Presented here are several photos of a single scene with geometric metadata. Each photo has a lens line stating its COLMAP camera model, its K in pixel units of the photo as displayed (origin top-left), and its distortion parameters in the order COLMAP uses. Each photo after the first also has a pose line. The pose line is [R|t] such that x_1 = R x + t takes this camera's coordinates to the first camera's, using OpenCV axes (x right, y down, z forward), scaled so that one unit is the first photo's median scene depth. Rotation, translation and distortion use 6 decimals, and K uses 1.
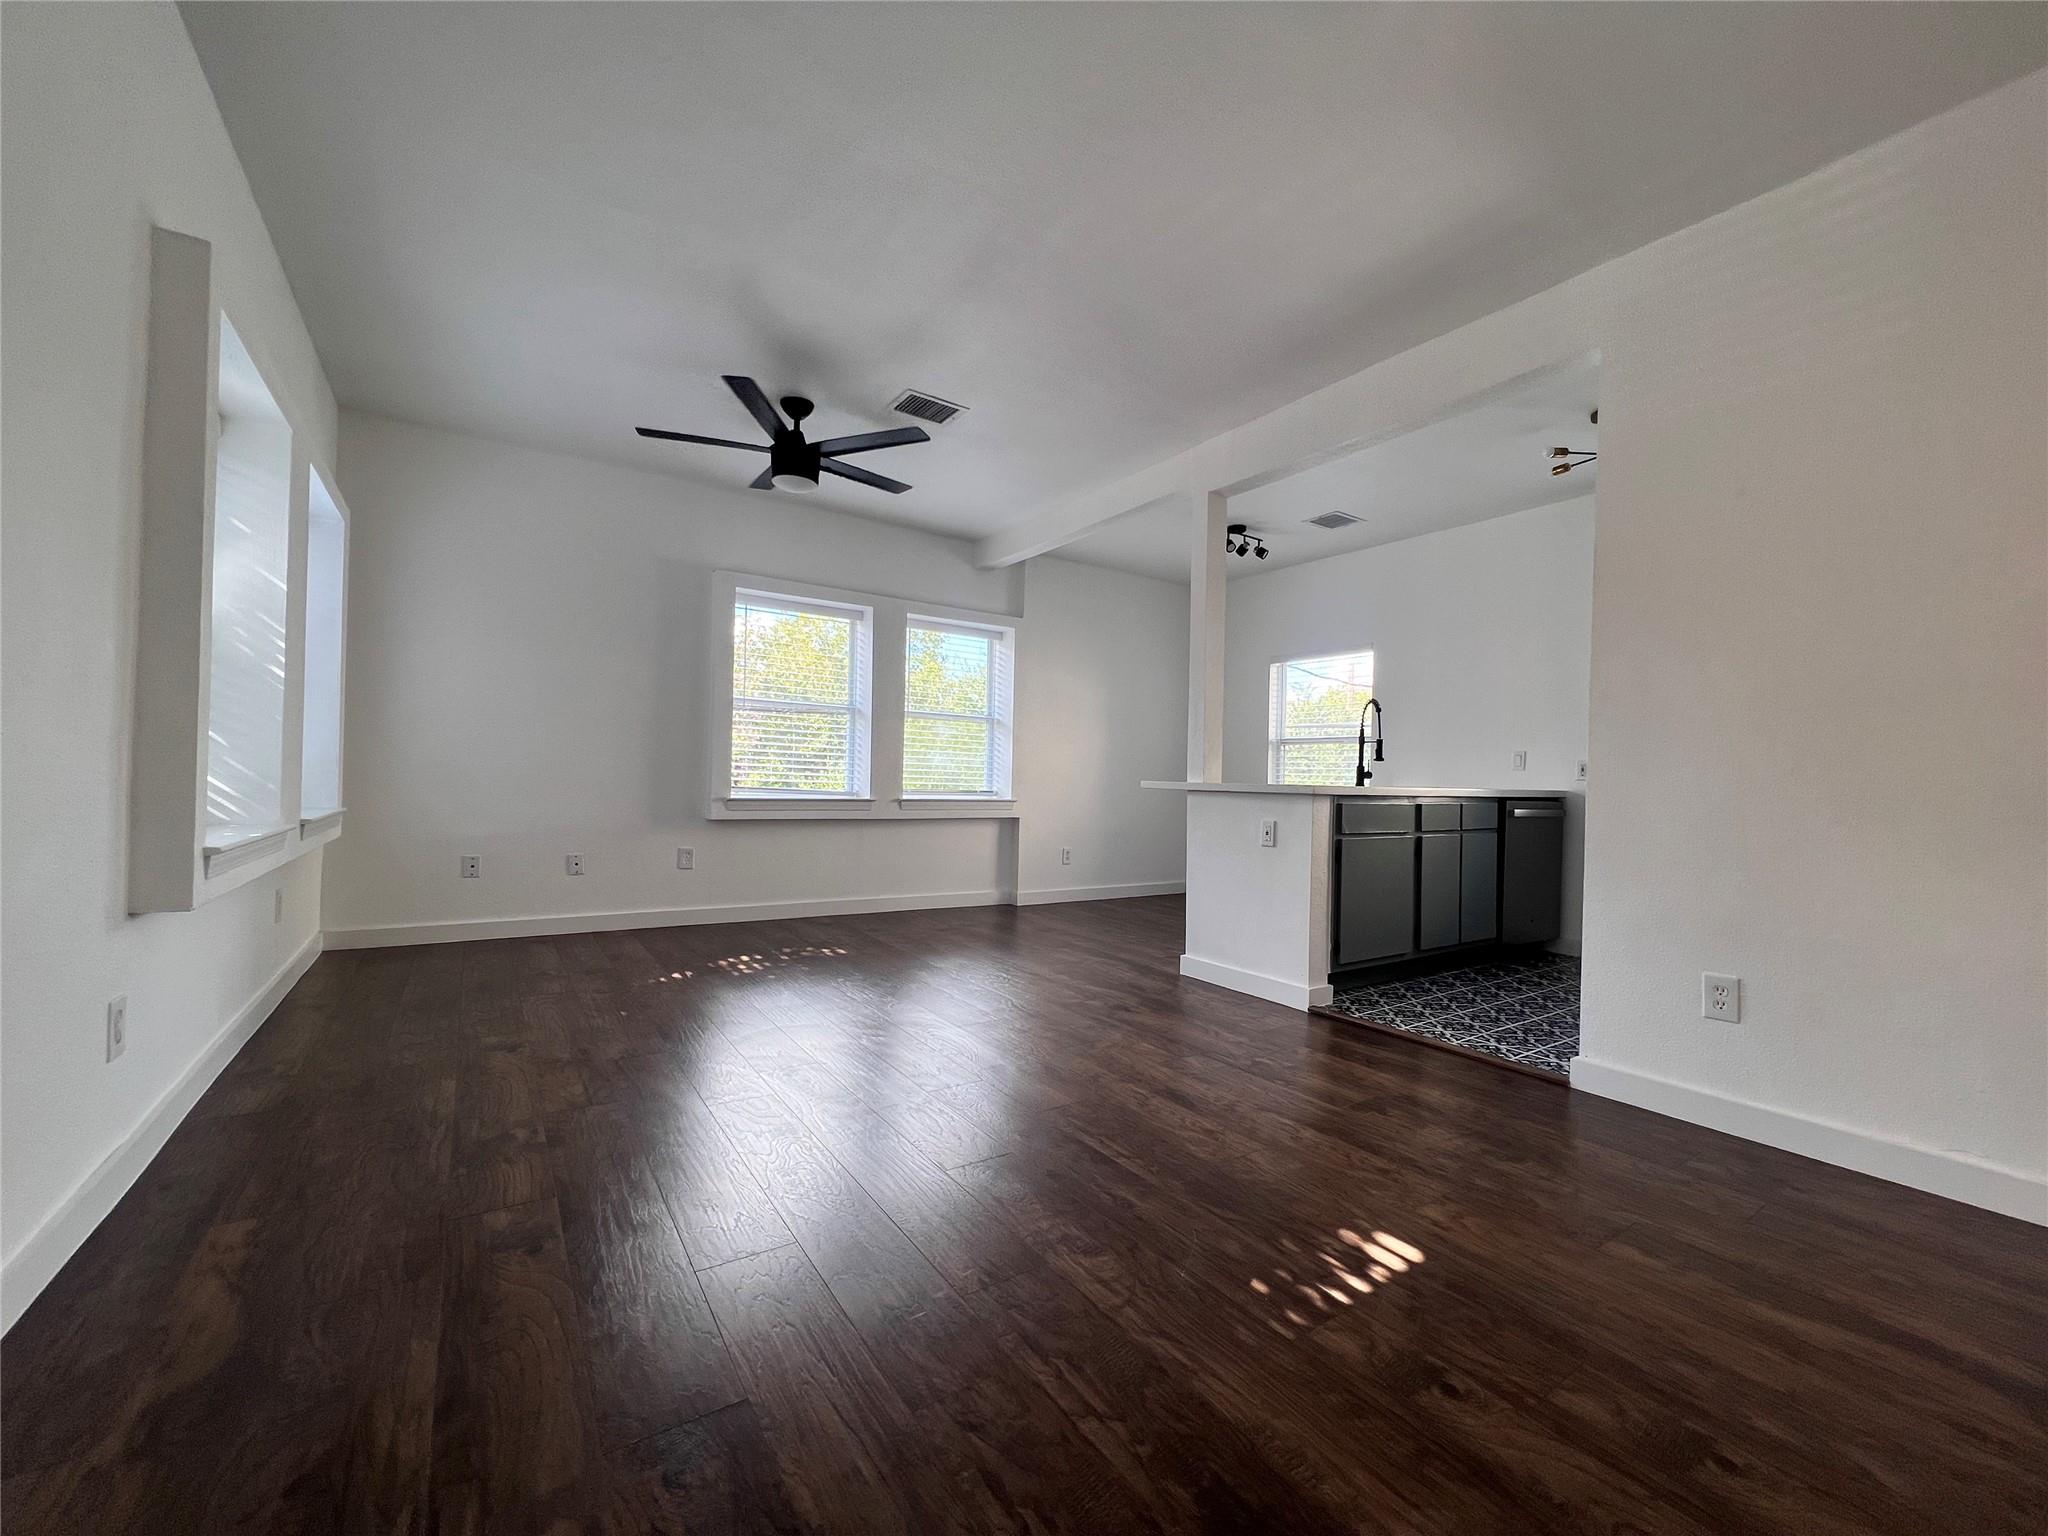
lens RADIAL K [[821.4, 0, 1018.2], [0, 821.4, 771.5], [0, 0, 1]] dist [-0.004432, 0.000596]
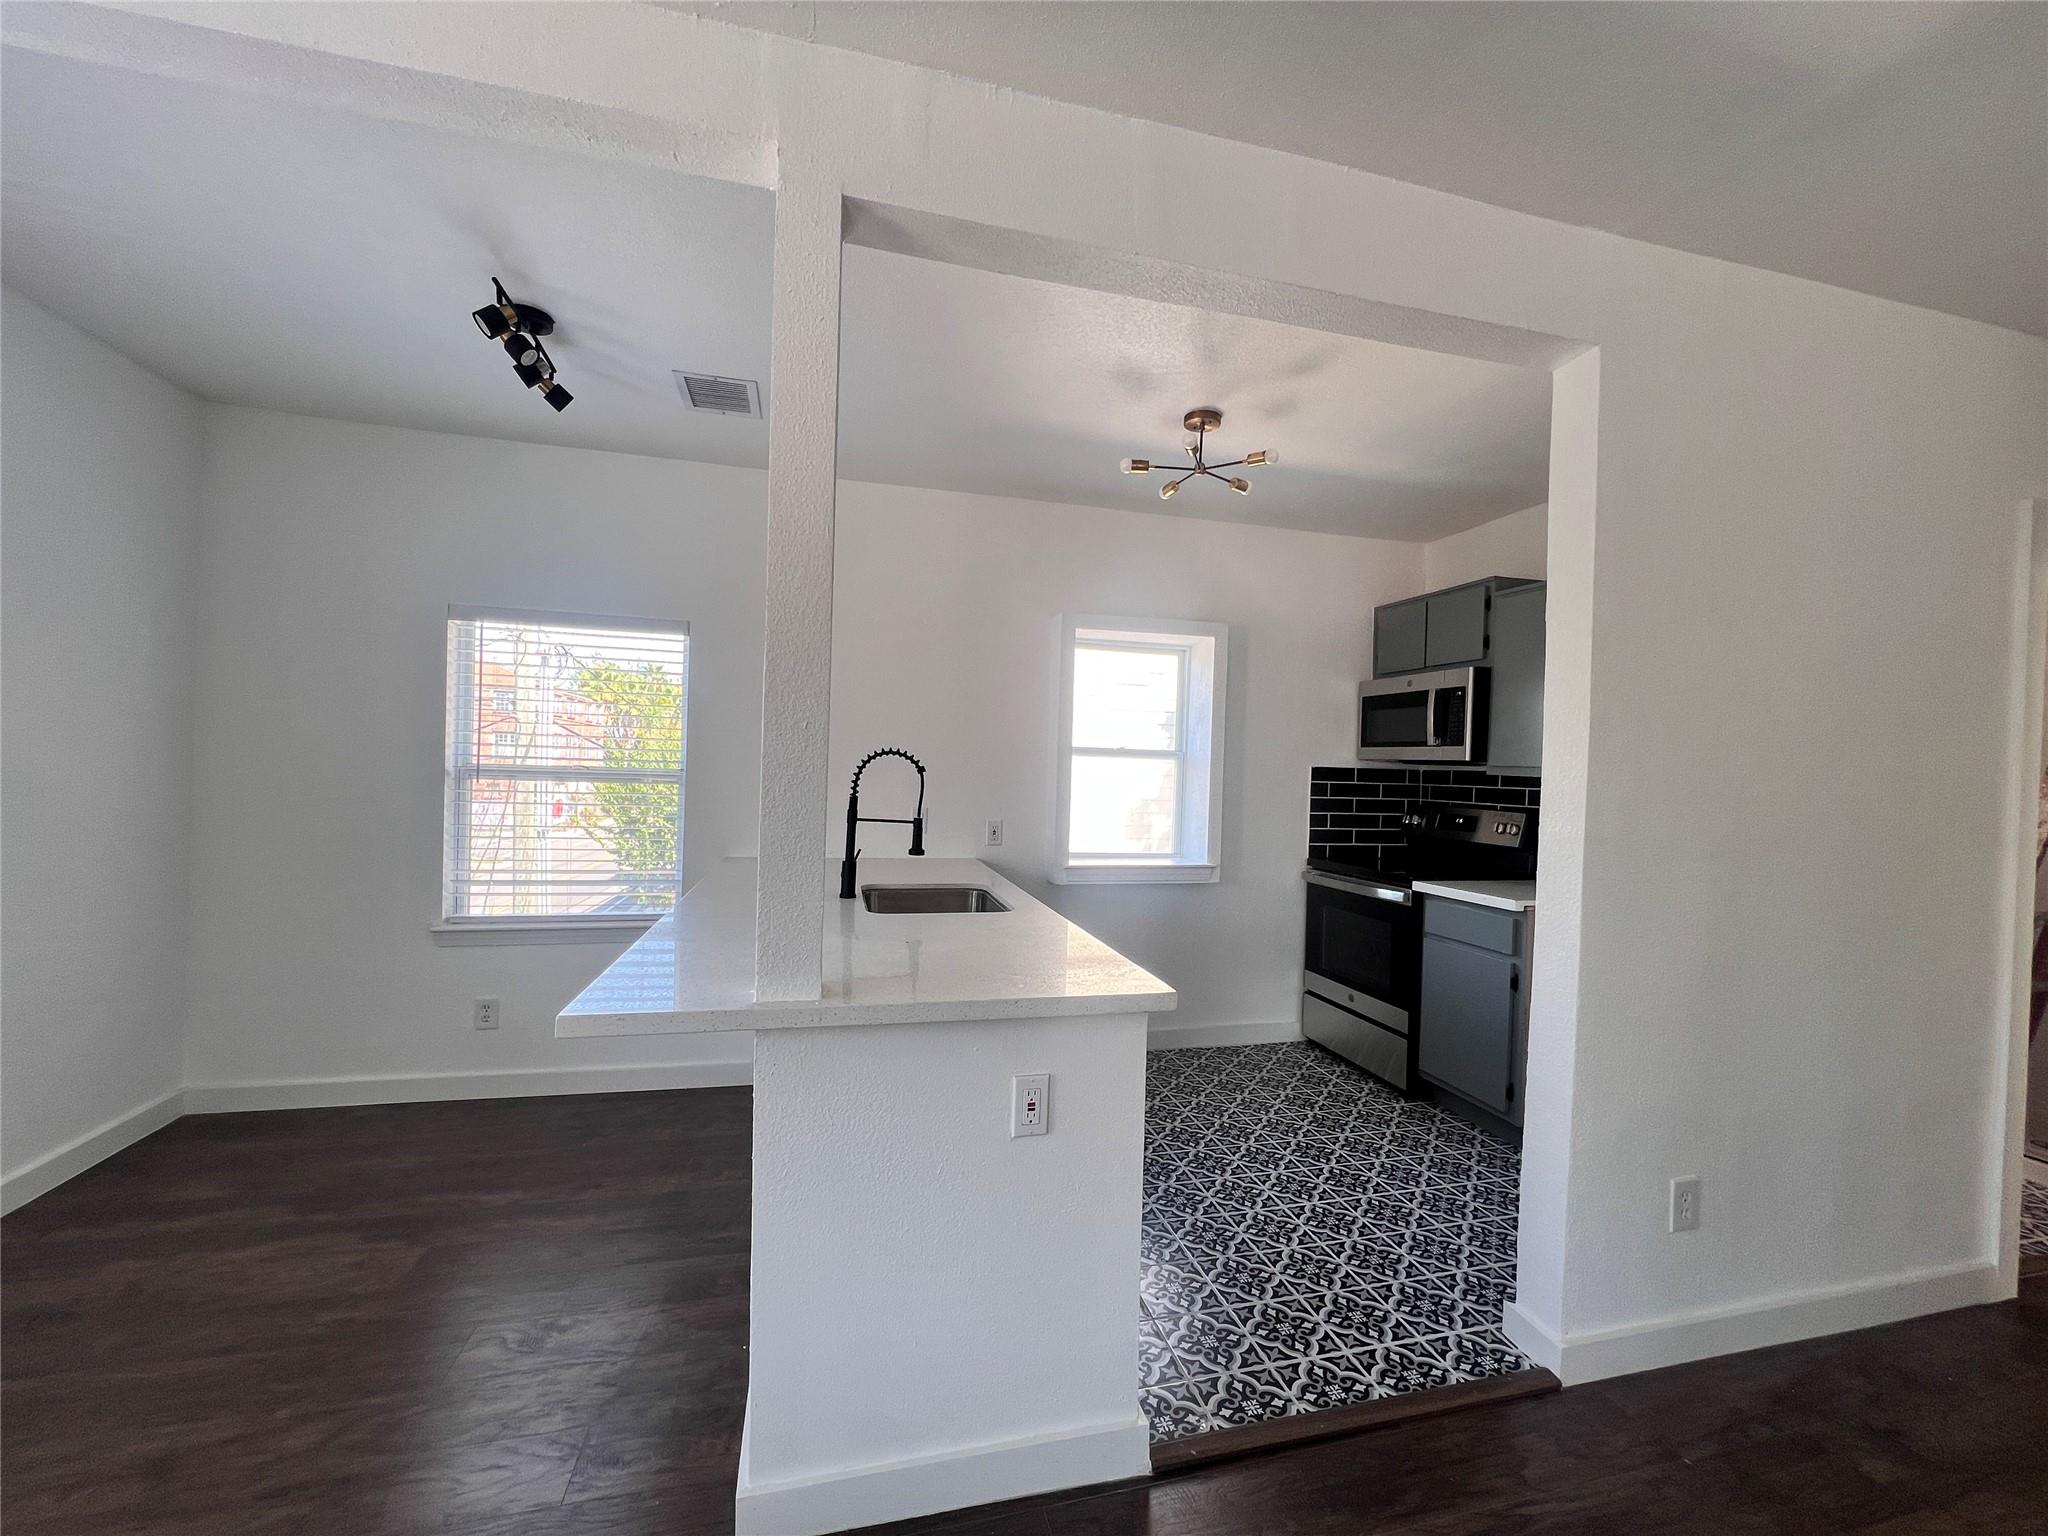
lens RADIAL K [[821.4, 0, 1032.1], [0, 821.4, 773.1], [0, 0, 1]] dist [-0.004432, 0.000596]
pose [[0.327332, -0.018635, 0.944726, -0.090138], [-0.029697, 0.999109, 0.029997, -0.104834], [-0.944443, -0.037874, 0.326487, 0.837194]]
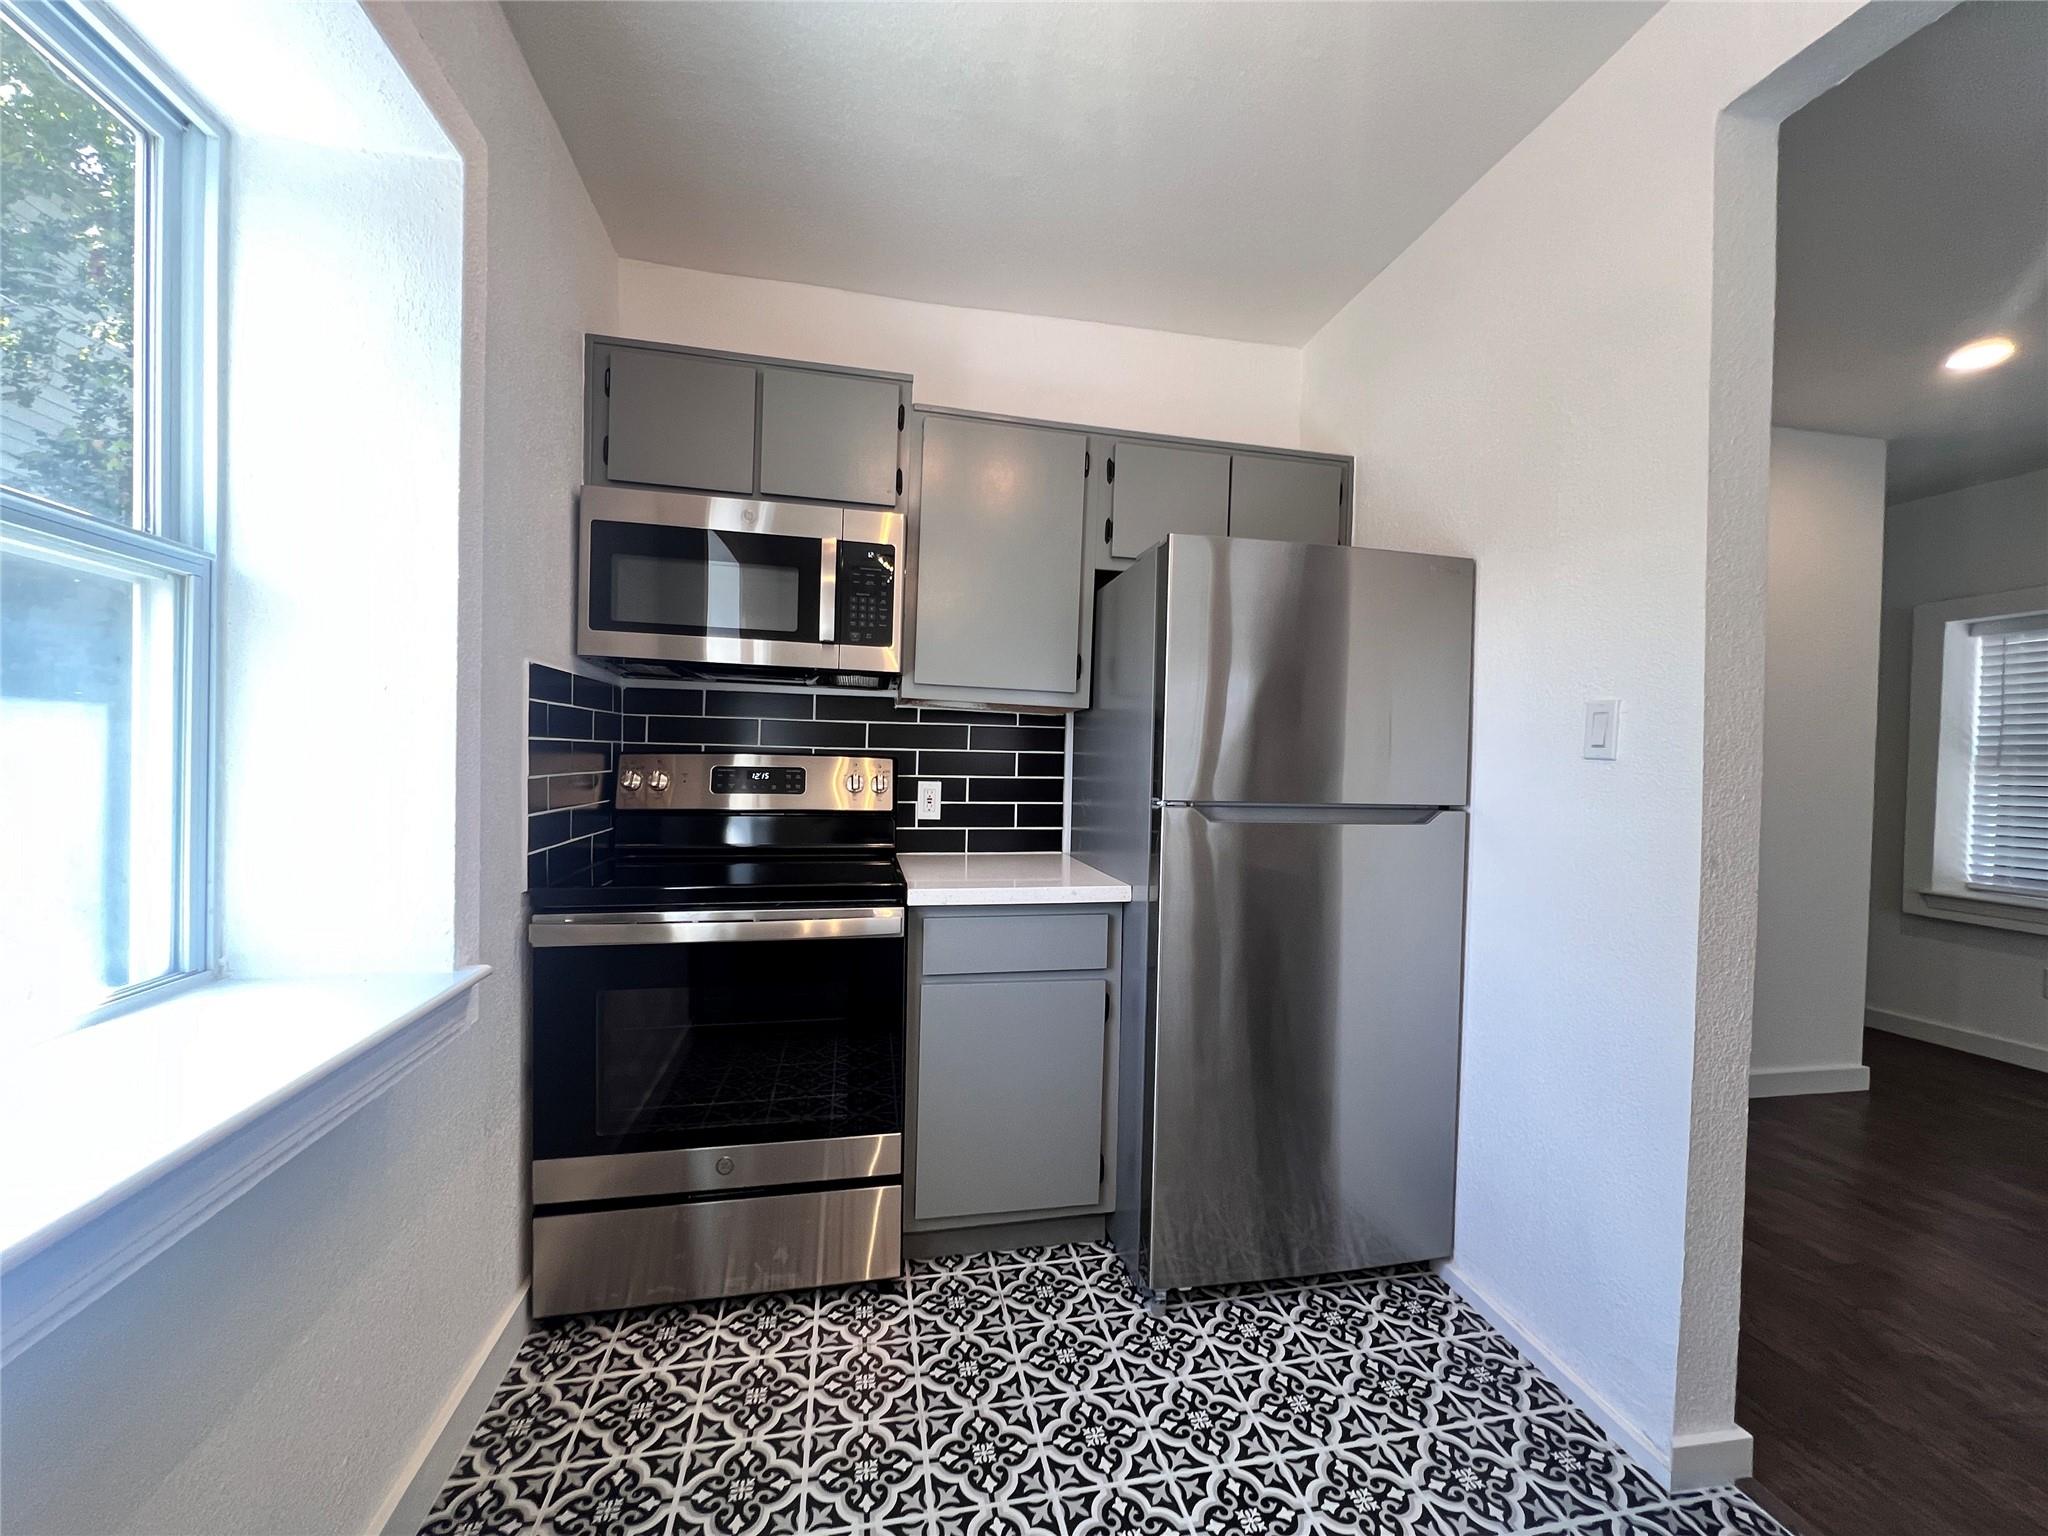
lens RADIAL K [[821.4, 0, 1030.2], [0, 821.4, 771.6], [0, 0, 1]] dist [-0.004432, 0.000596]
pose [[-0.928128, -0.052165, 0.368588, 0.647954], [-0.049674, 0.998633, 0.016249, -0.053298], [-0.368932, -0.003228, -0.929451, 1.152852]]
